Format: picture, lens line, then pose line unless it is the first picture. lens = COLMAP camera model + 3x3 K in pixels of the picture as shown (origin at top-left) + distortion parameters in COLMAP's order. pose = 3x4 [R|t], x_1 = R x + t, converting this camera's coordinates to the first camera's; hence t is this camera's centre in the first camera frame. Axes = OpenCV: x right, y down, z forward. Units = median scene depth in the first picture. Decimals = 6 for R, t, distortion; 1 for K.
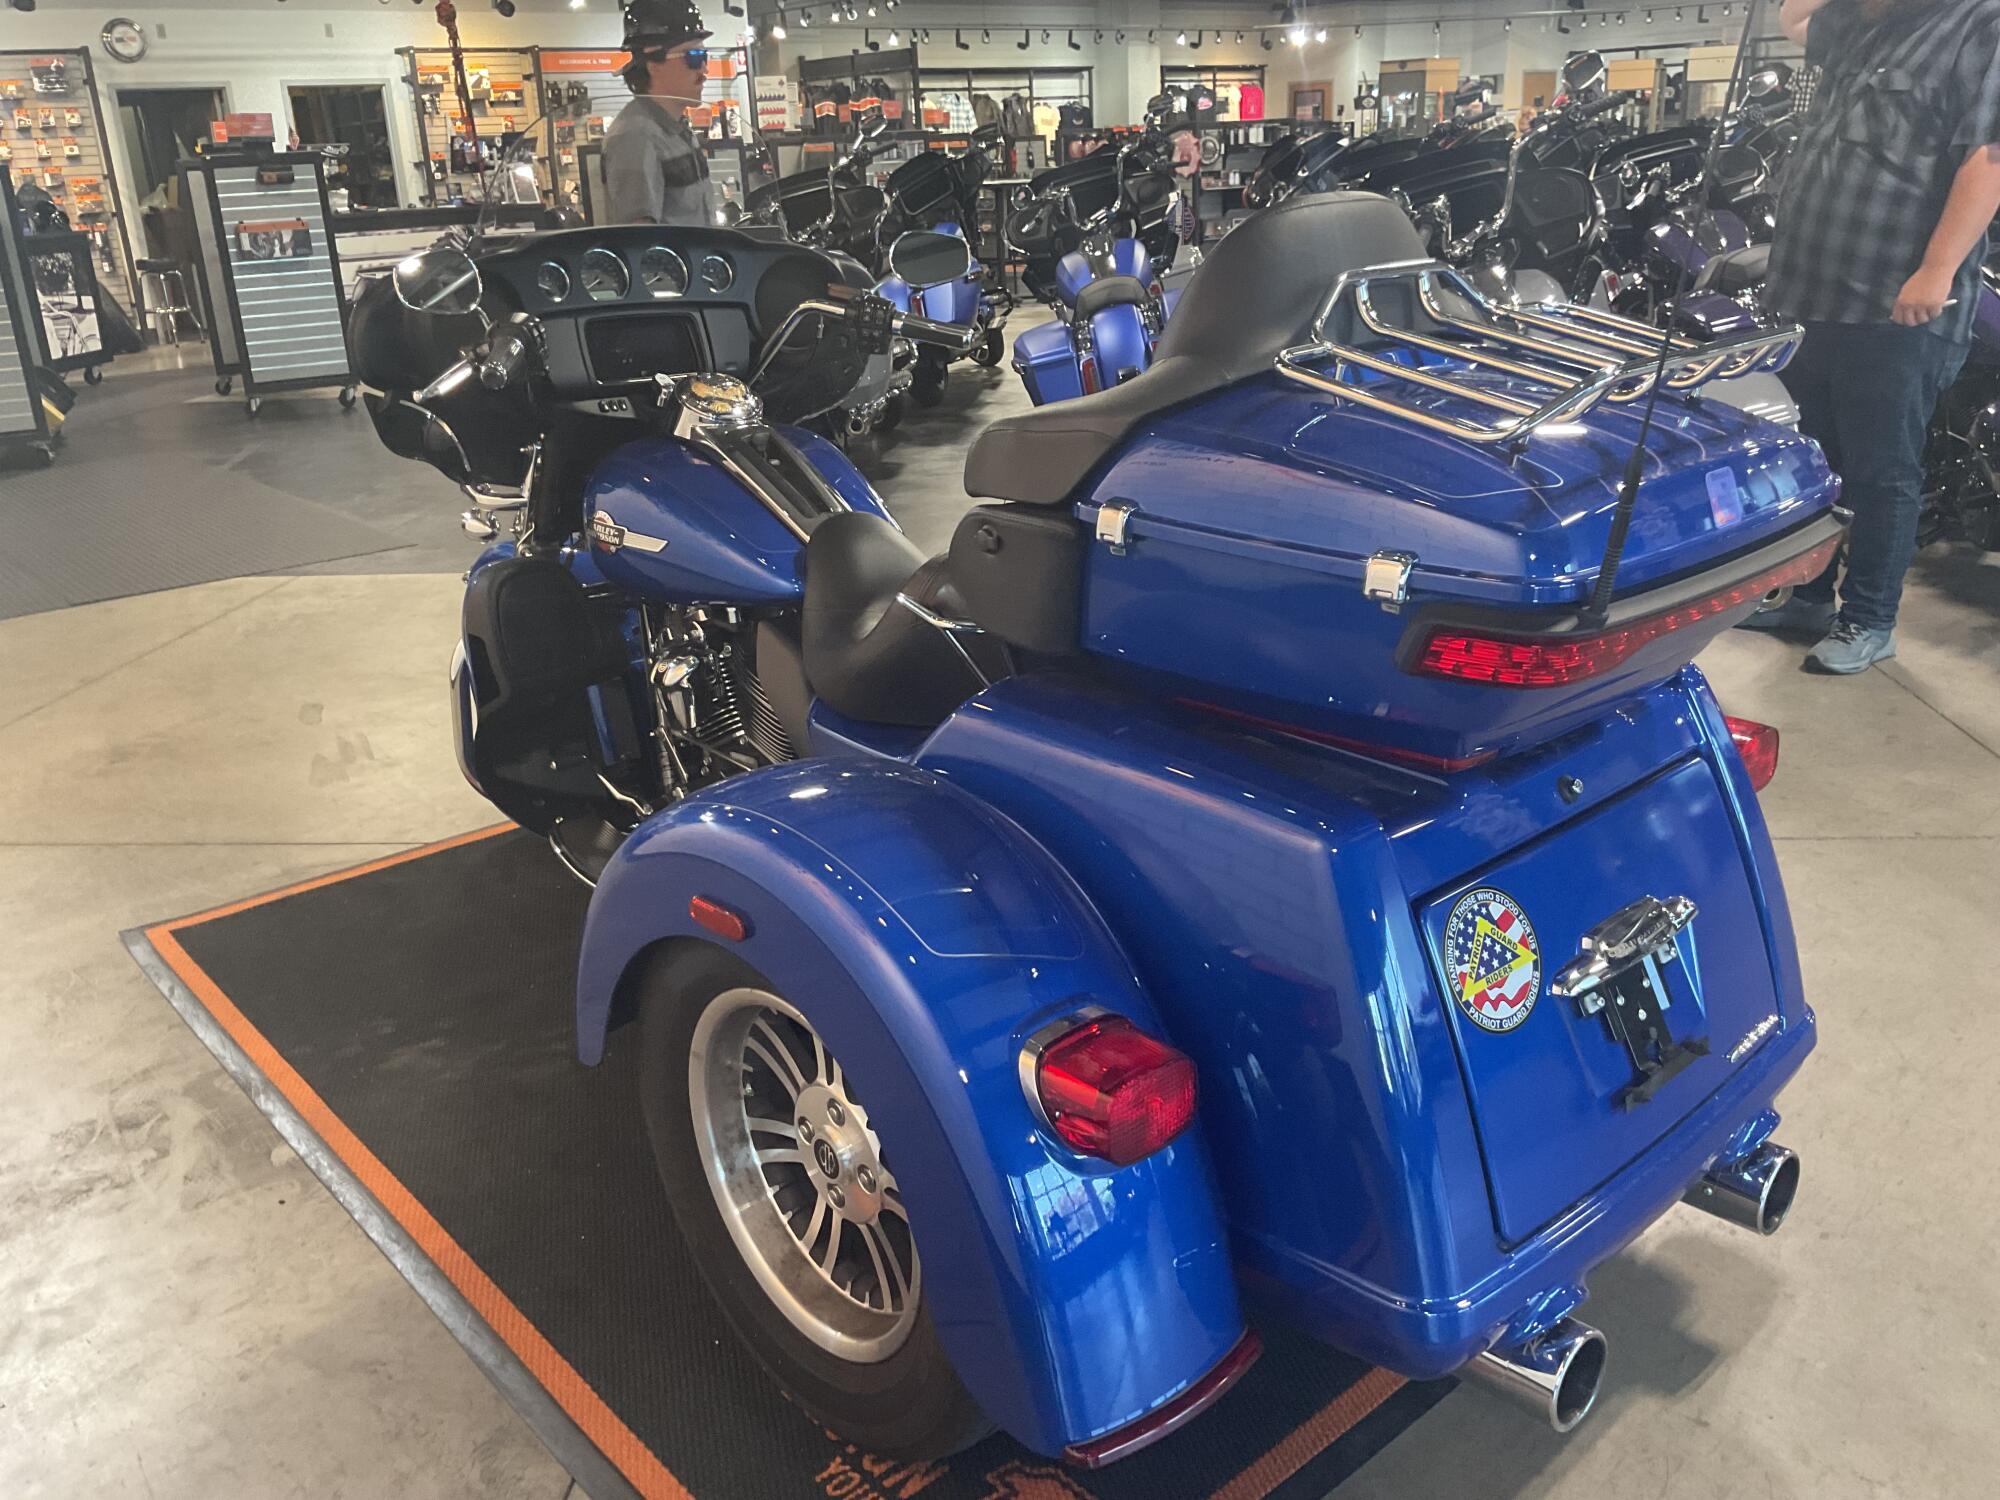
lens RADIAL K [[1674.5, 0, 993.6], [0, 1674.5, 744.1], [0, 0, 1]] dist [0.075225, -0.136019]
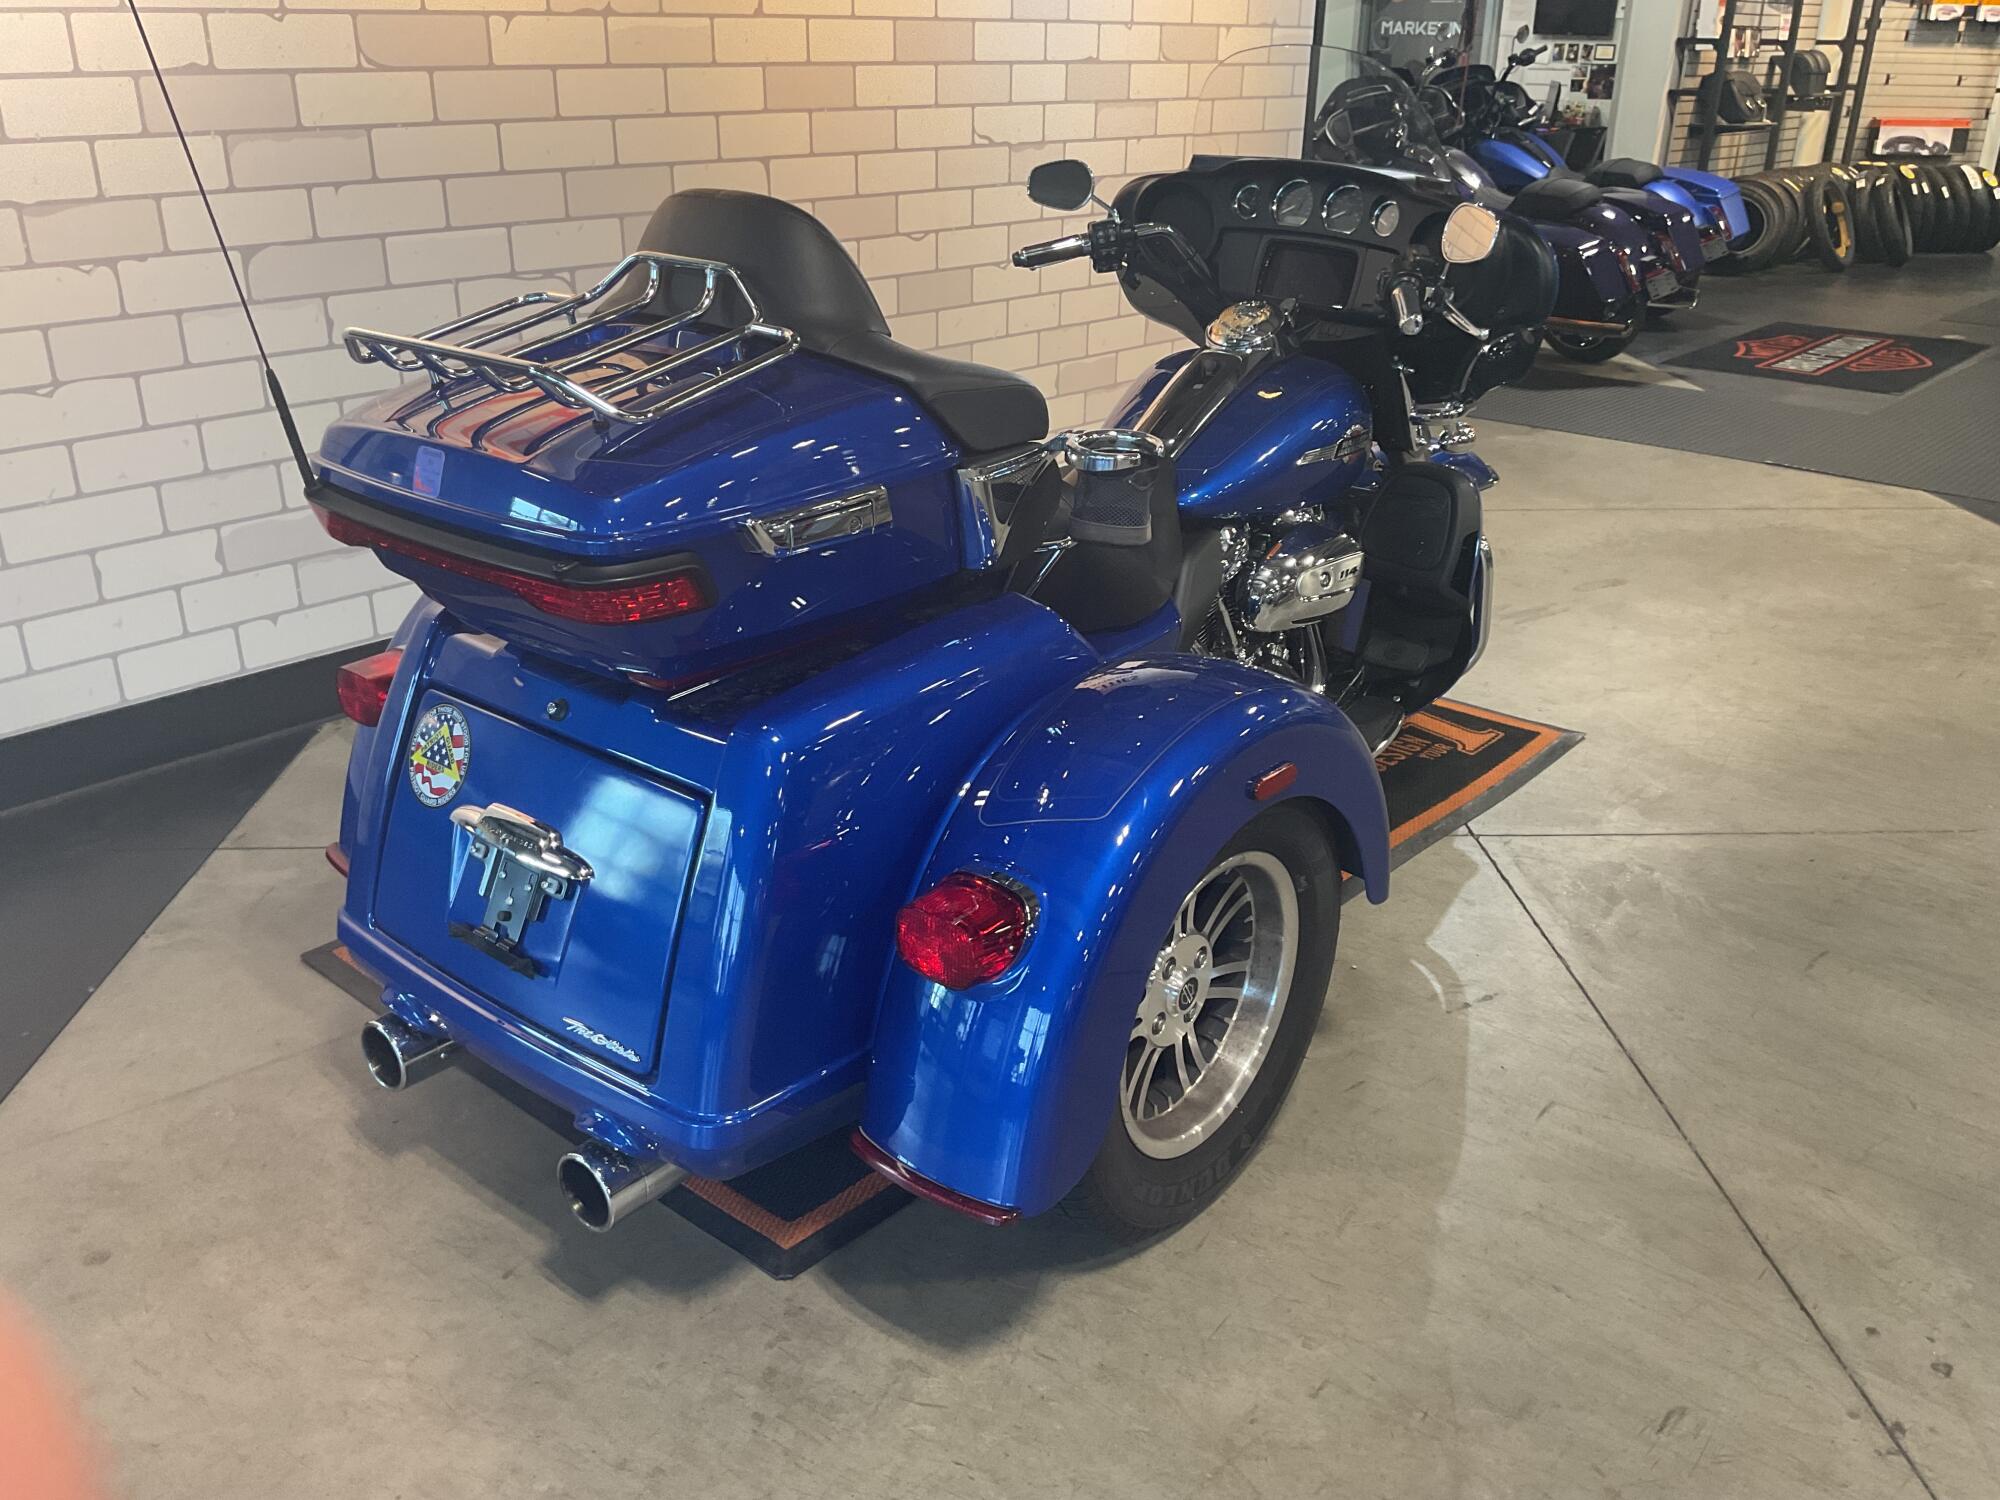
lens RADIAL K [[1674.5, 0, 993.6], [0, 1674.5, 744.1], [0, 0, 1]] dist [0.075225, -0.136019]
pose [[0.151568, 0.436999, -0.886600, 1.554605], [-0.348705, 0.862933, 0.365721, -0.530698], [0.924896, 0.253730, 0.283177, 1.014574]]
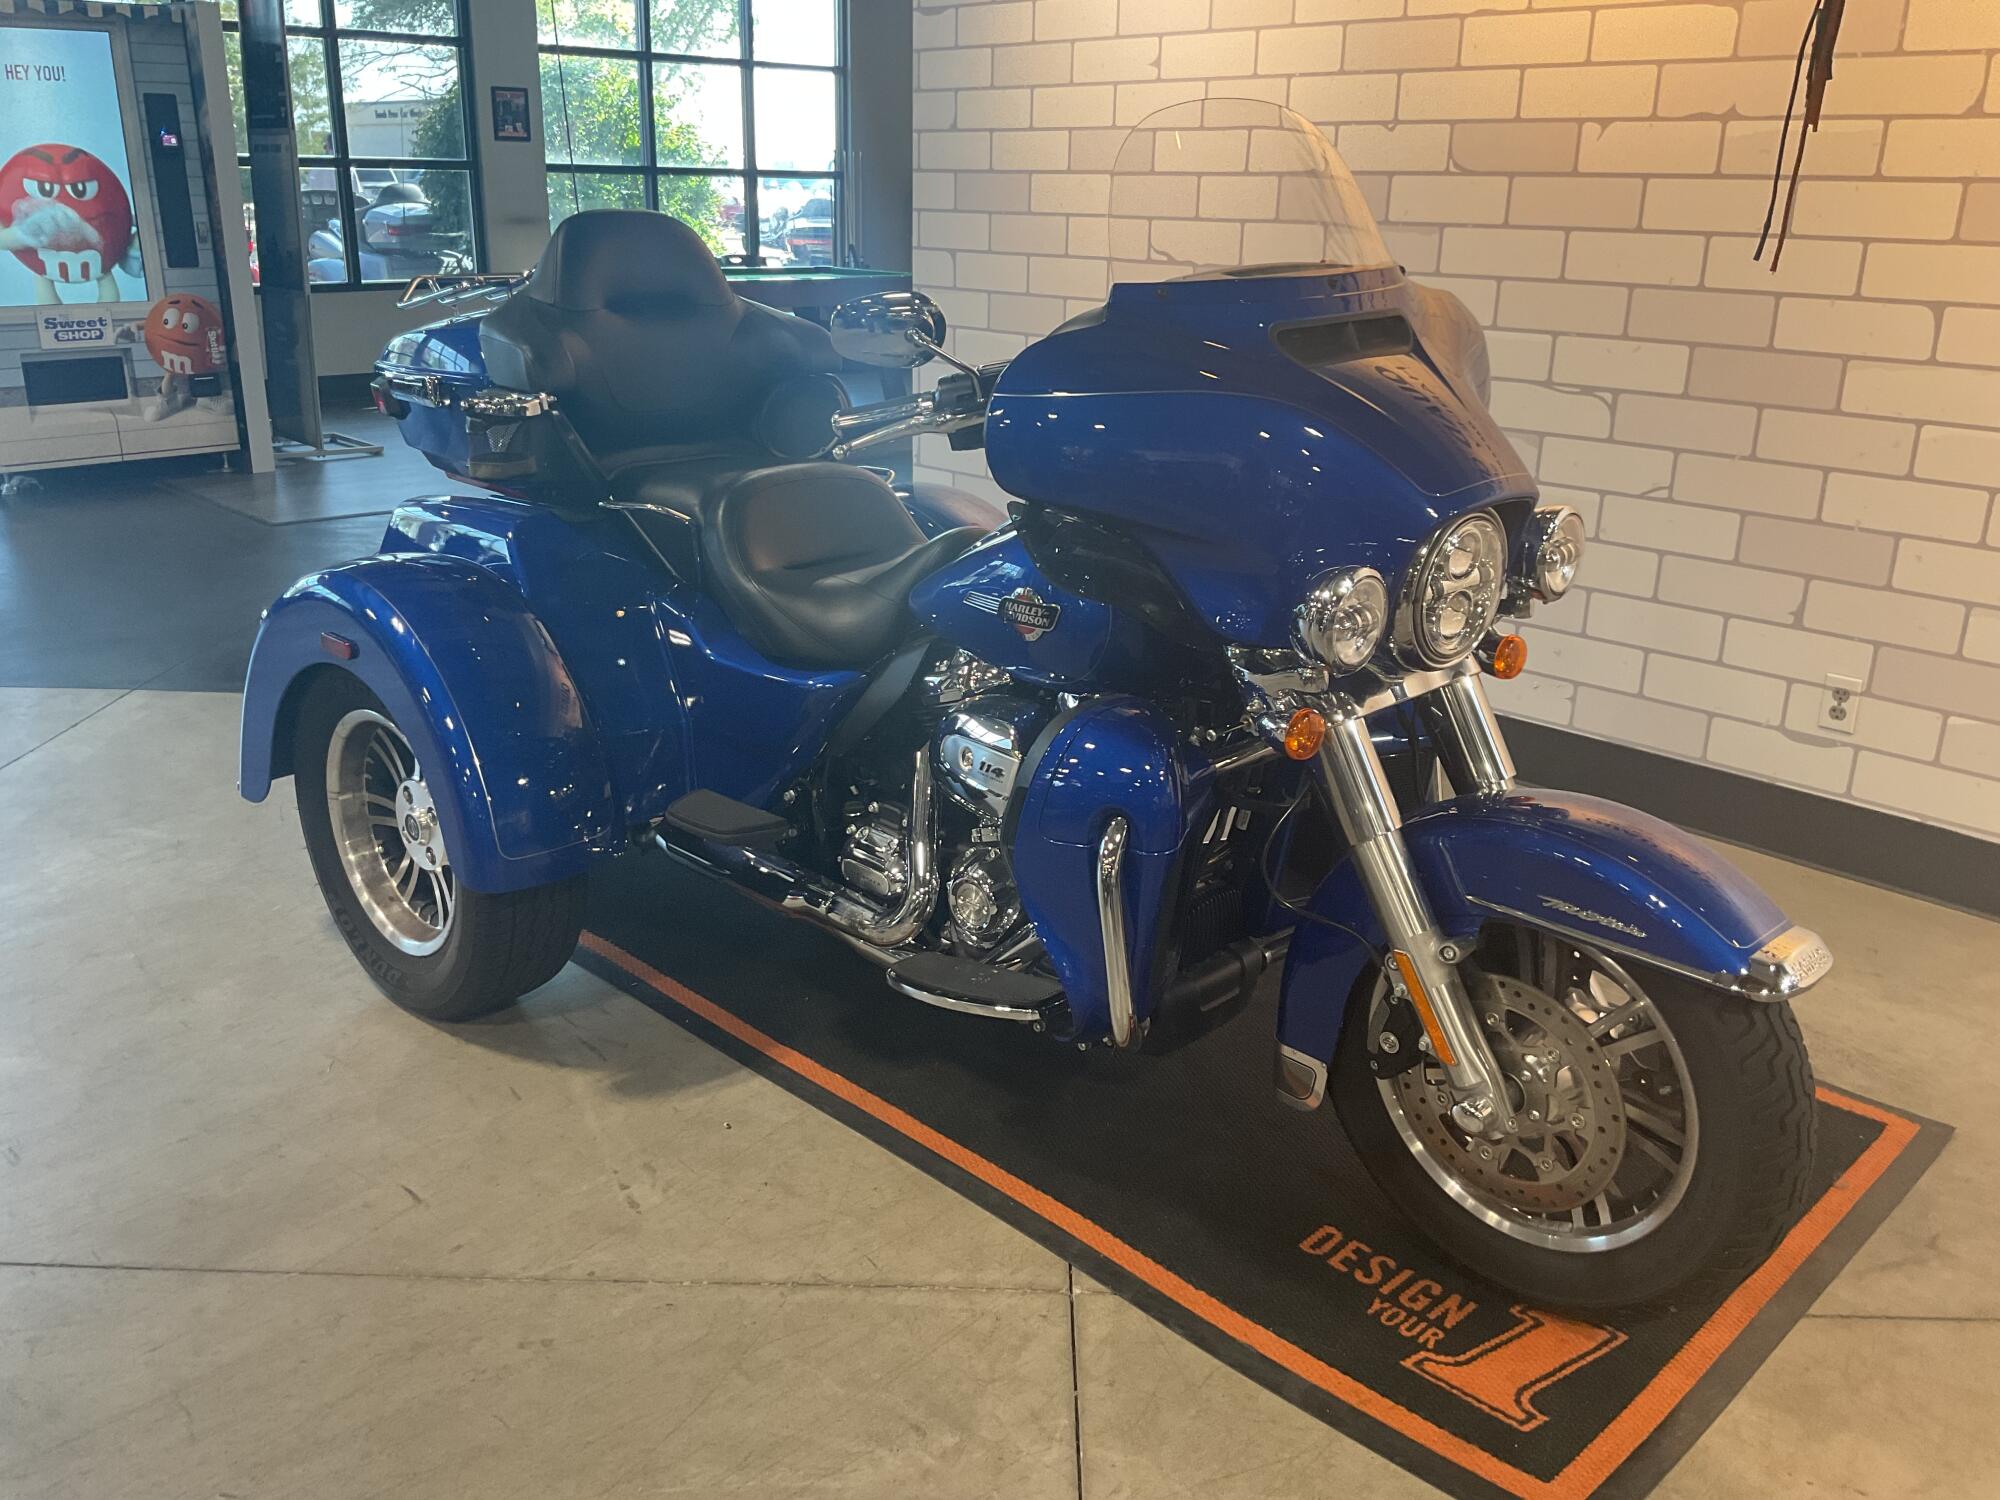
lens RADIAL K [[1674.5, 0, 993.6], [0, 1674.5, 744.1], [0, 0, 1]] dist [0.075225, -0.136019]
pose [[-0.996103, 0.058243, -0.066231, -0.048573], [0.004615, 0.784330, 0.620327, -1.055508], [0.088077, 0.617604, -0.781542, 2.980364]]
